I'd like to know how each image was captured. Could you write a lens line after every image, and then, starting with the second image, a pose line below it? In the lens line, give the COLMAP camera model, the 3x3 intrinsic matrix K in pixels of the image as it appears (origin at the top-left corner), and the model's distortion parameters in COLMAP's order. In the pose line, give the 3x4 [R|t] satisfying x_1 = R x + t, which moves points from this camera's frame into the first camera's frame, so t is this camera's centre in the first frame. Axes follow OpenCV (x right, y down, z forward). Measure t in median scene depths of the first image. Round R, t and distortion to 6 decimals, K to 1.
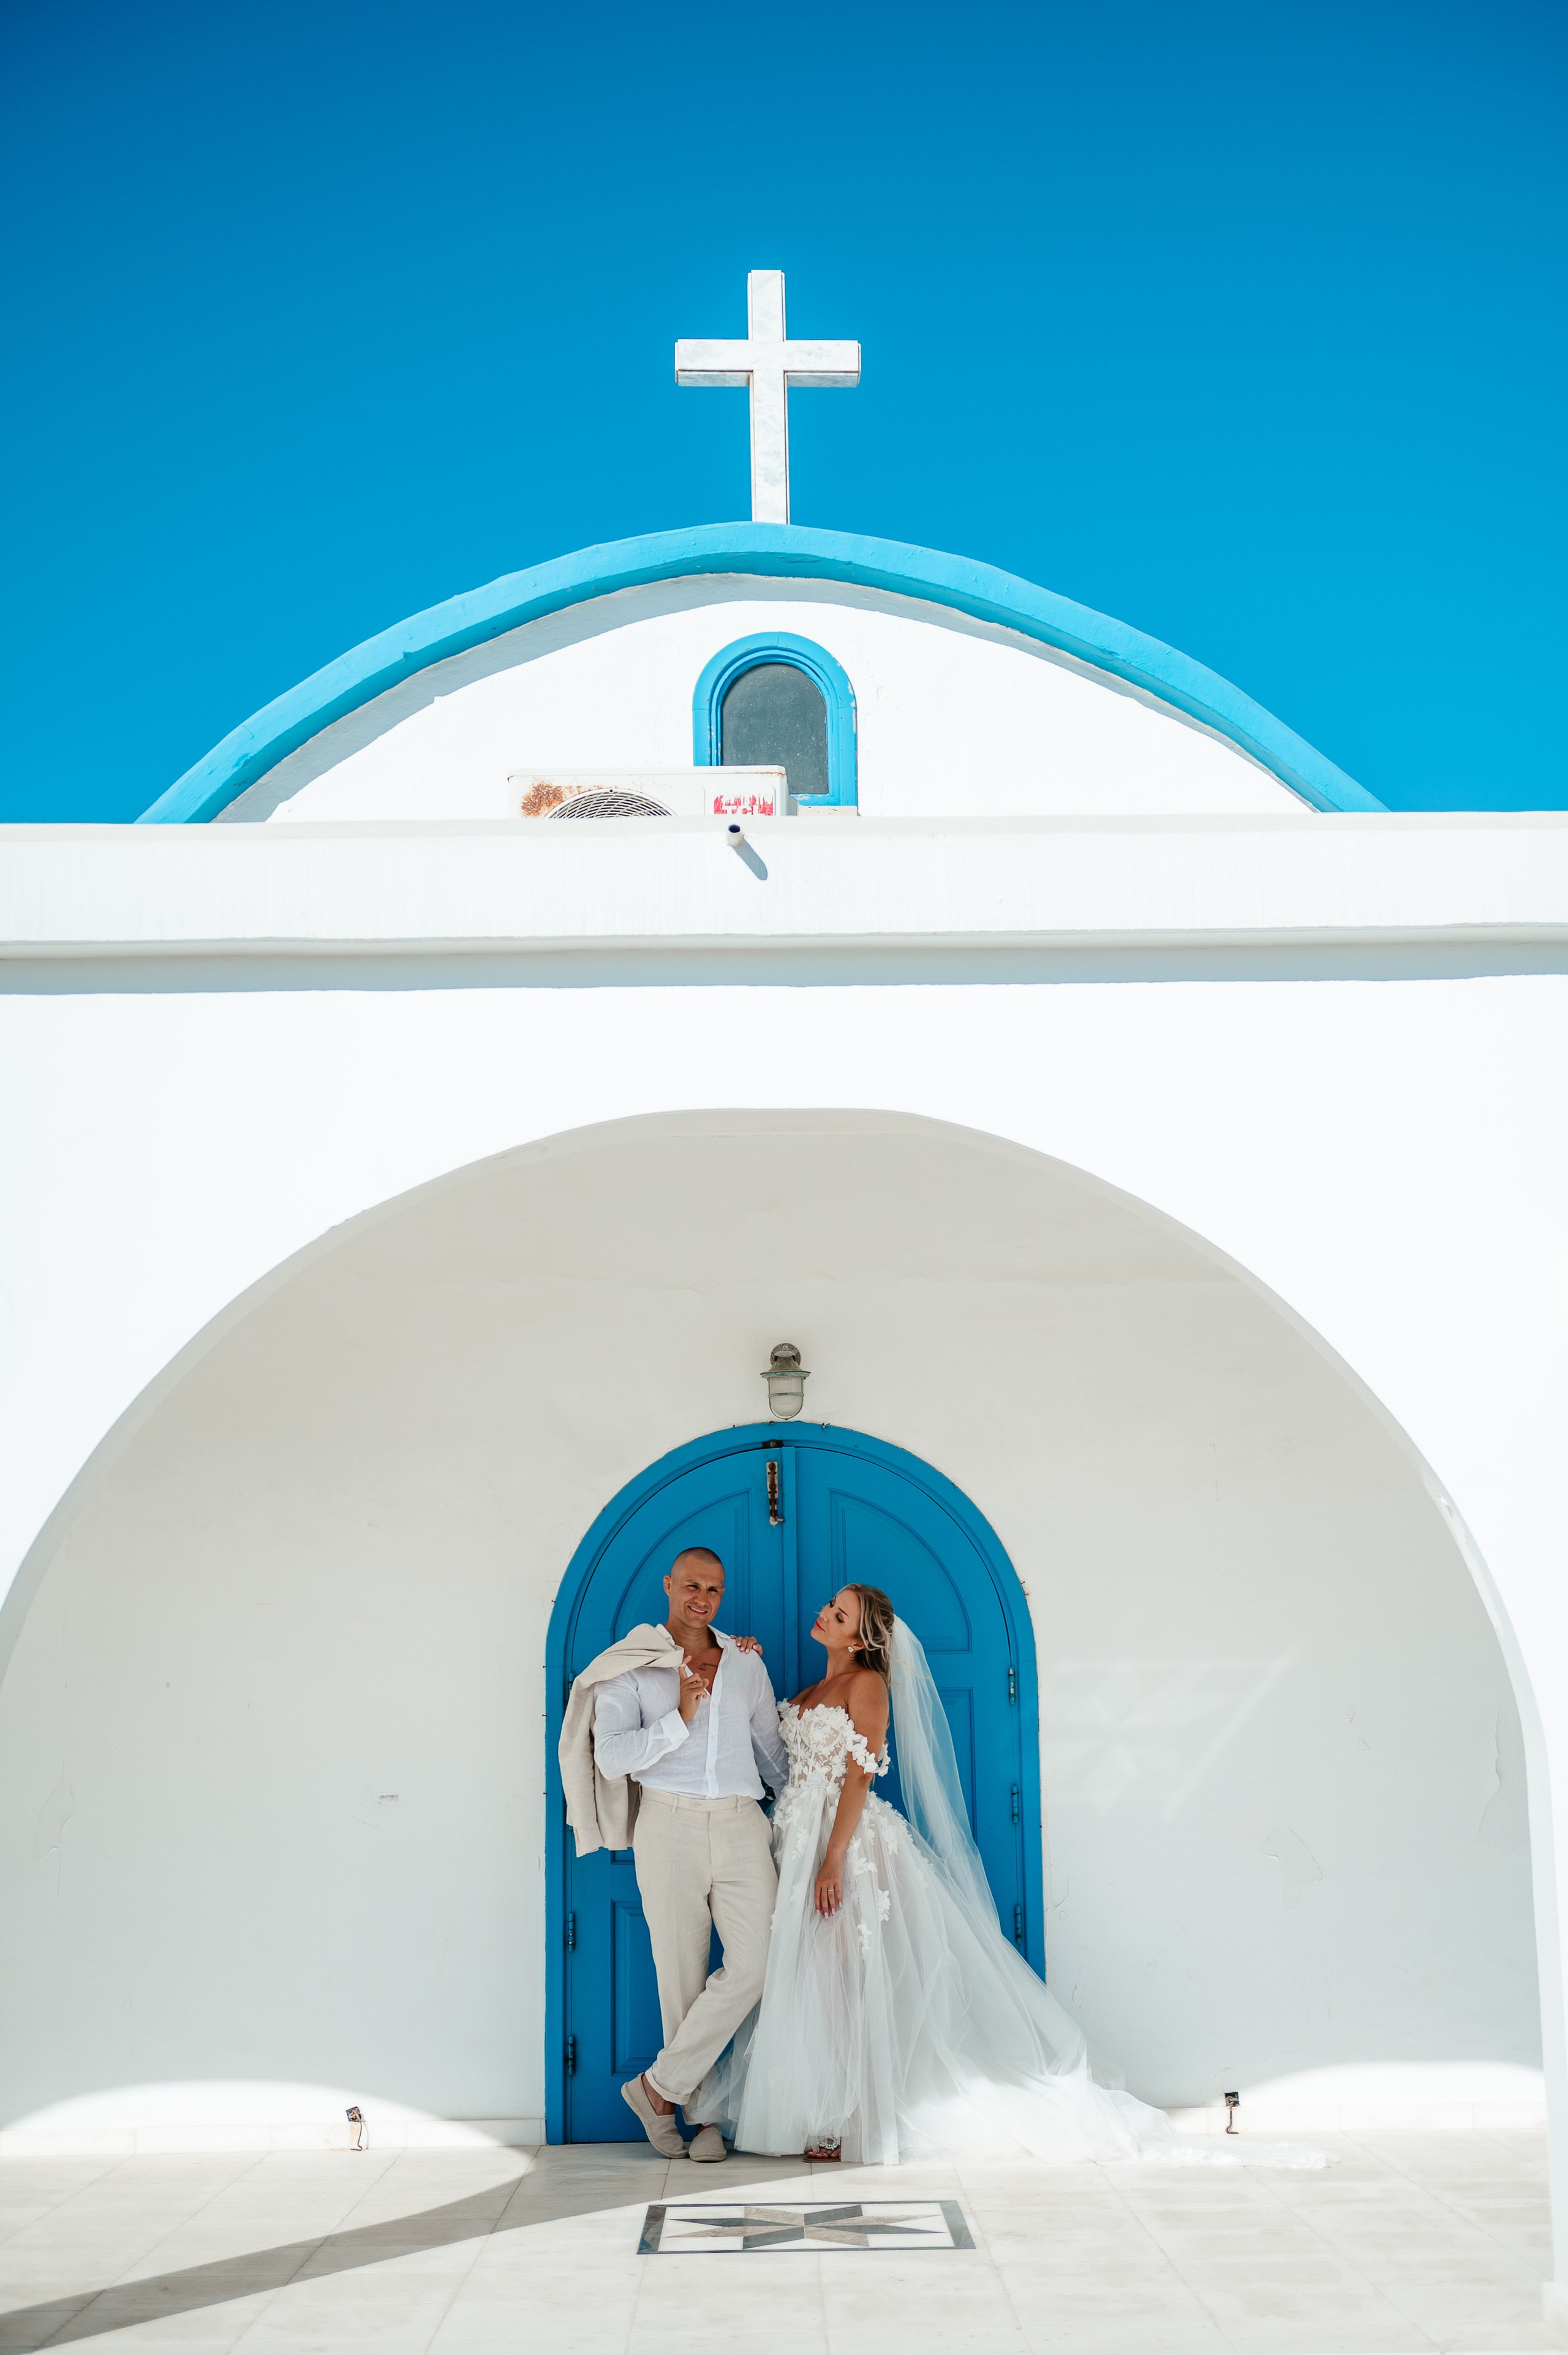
lens RADIAL K [[3093.6, 0, 784.0], [0, 3093.6, 1177.5], [0, 0, 1]] dist [0.024924, 0.000446]
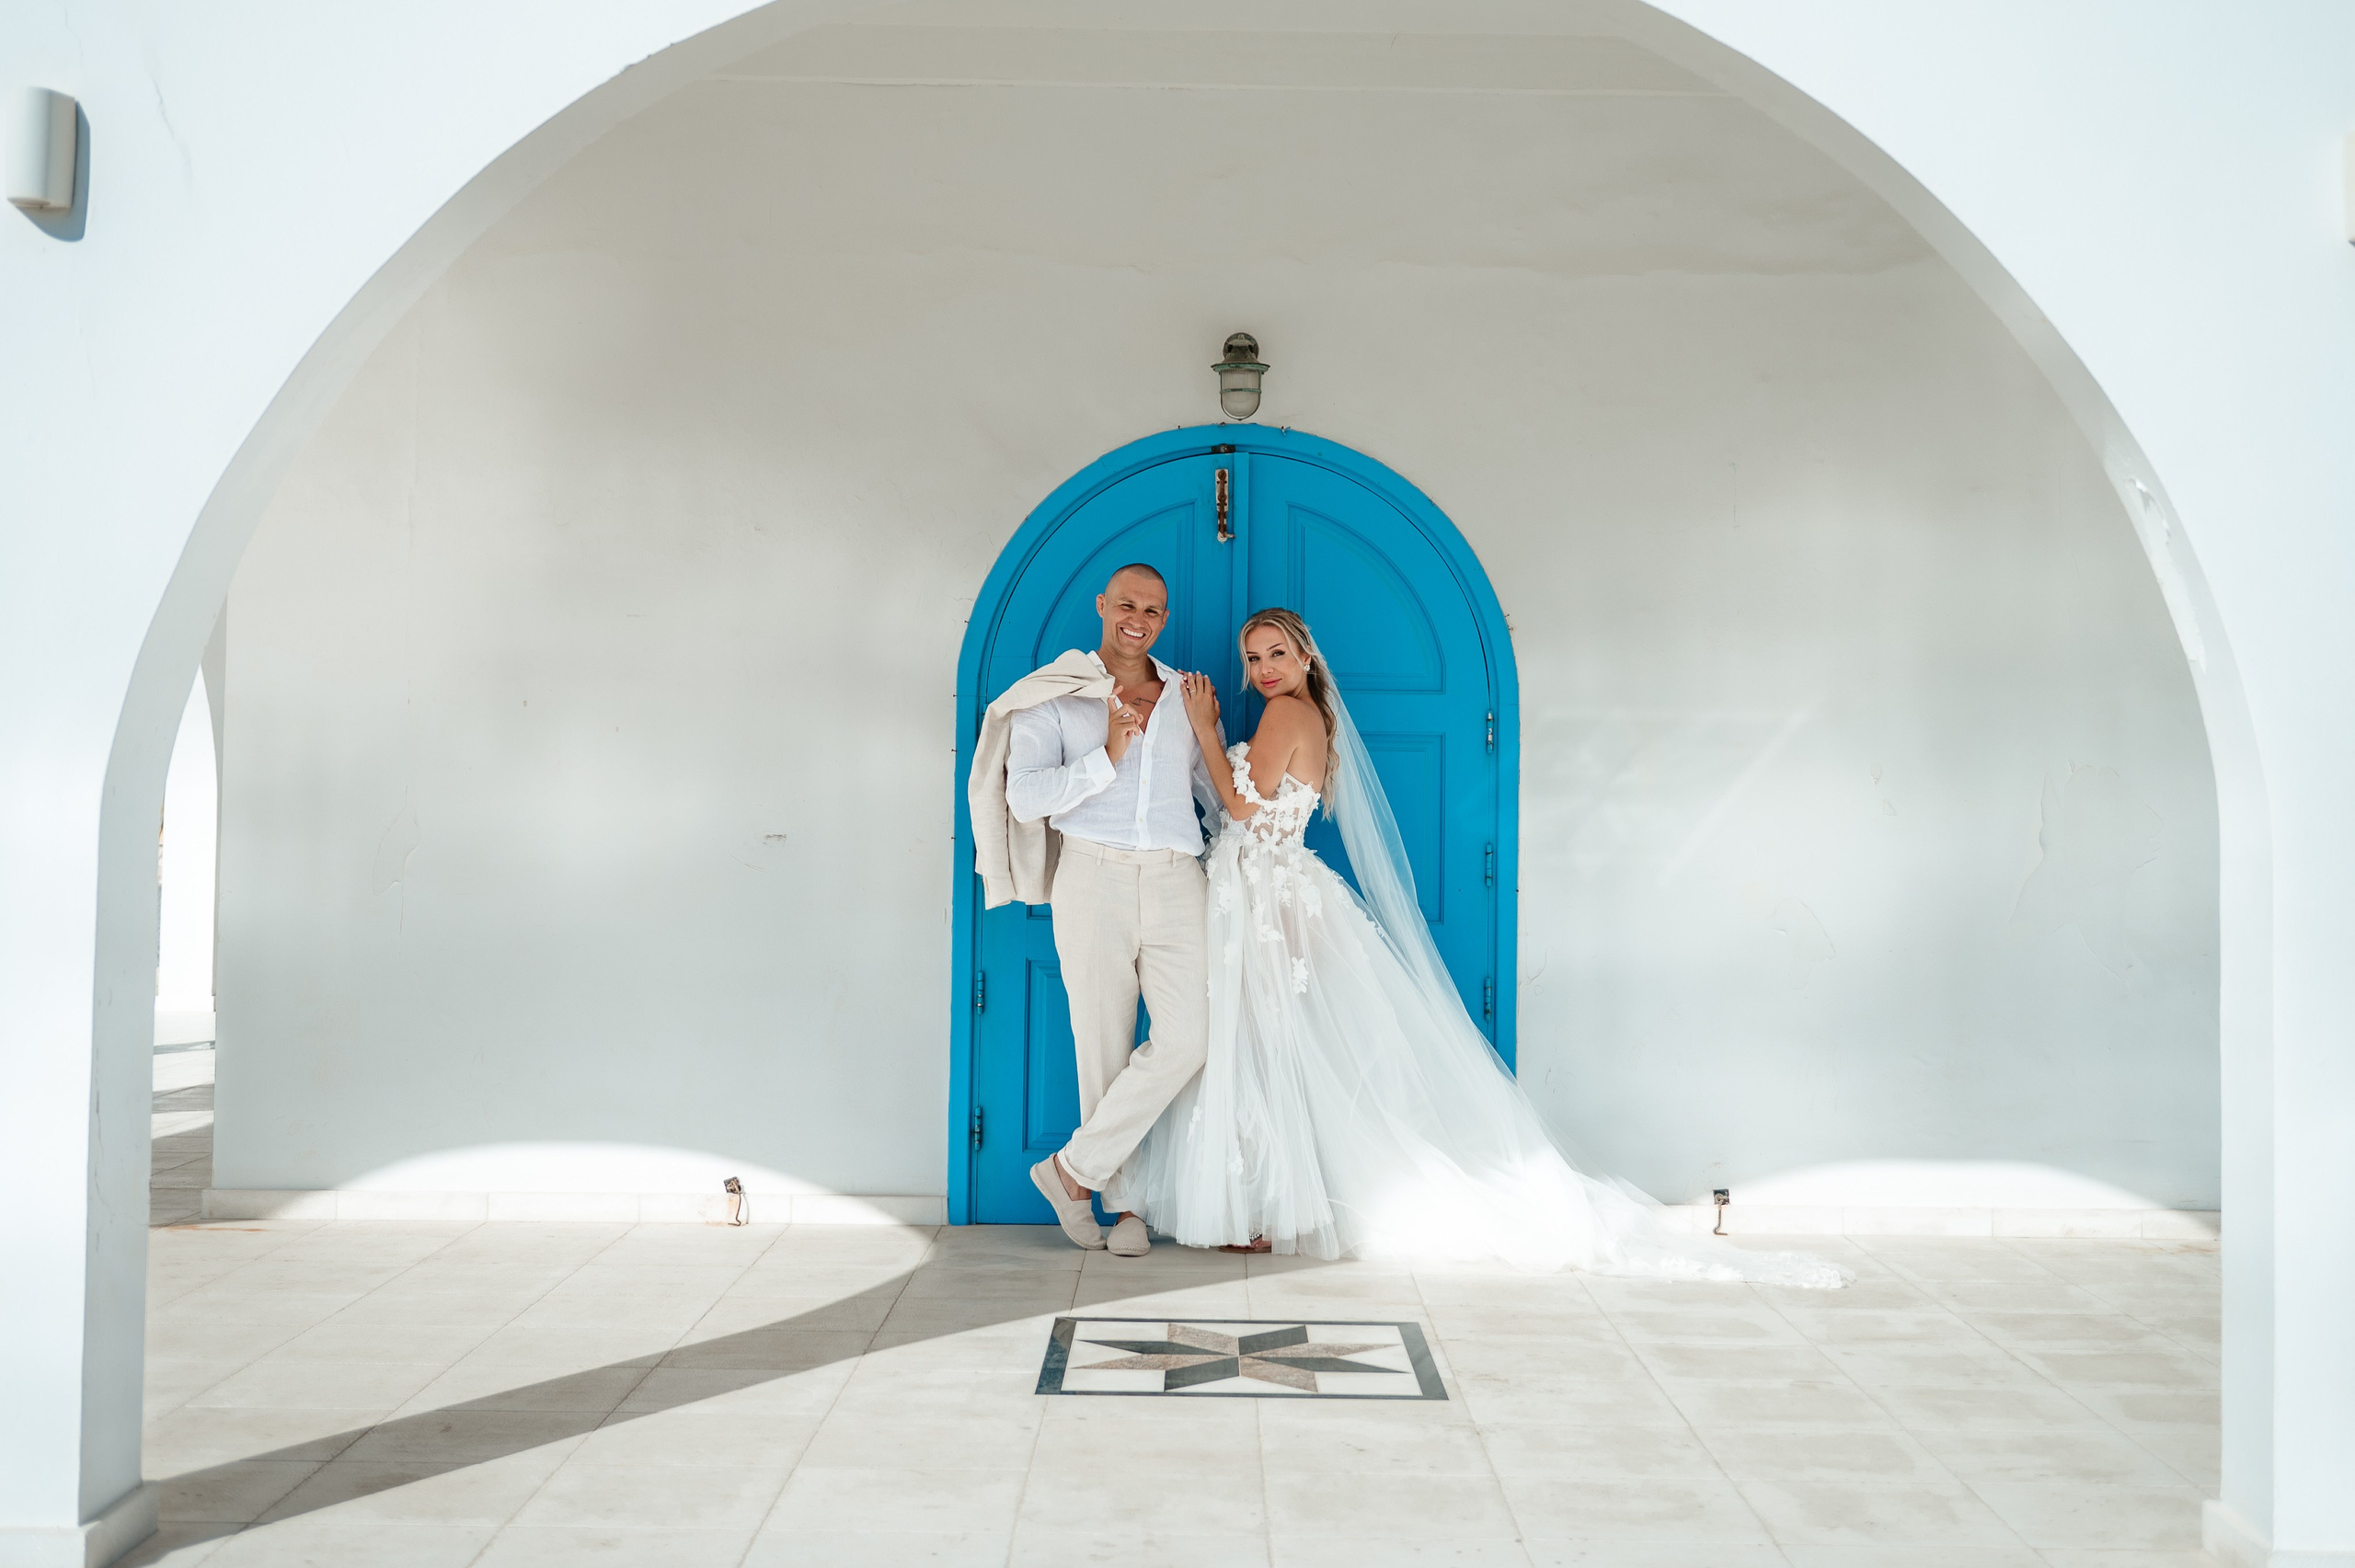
lens RADIAL K [[2507.4, 0, 1181.2], [0, 2507.4, 677.9], [0, 0, 1]] dist [-0.008023, -0.003861]
pose [[0.999521, 0.027140, -0.014876, -0.003414], [-0.024910, 0.990702, 0.133753, 0.058254], [0.018367, -0.133318, 0.990903, 0.308421]]
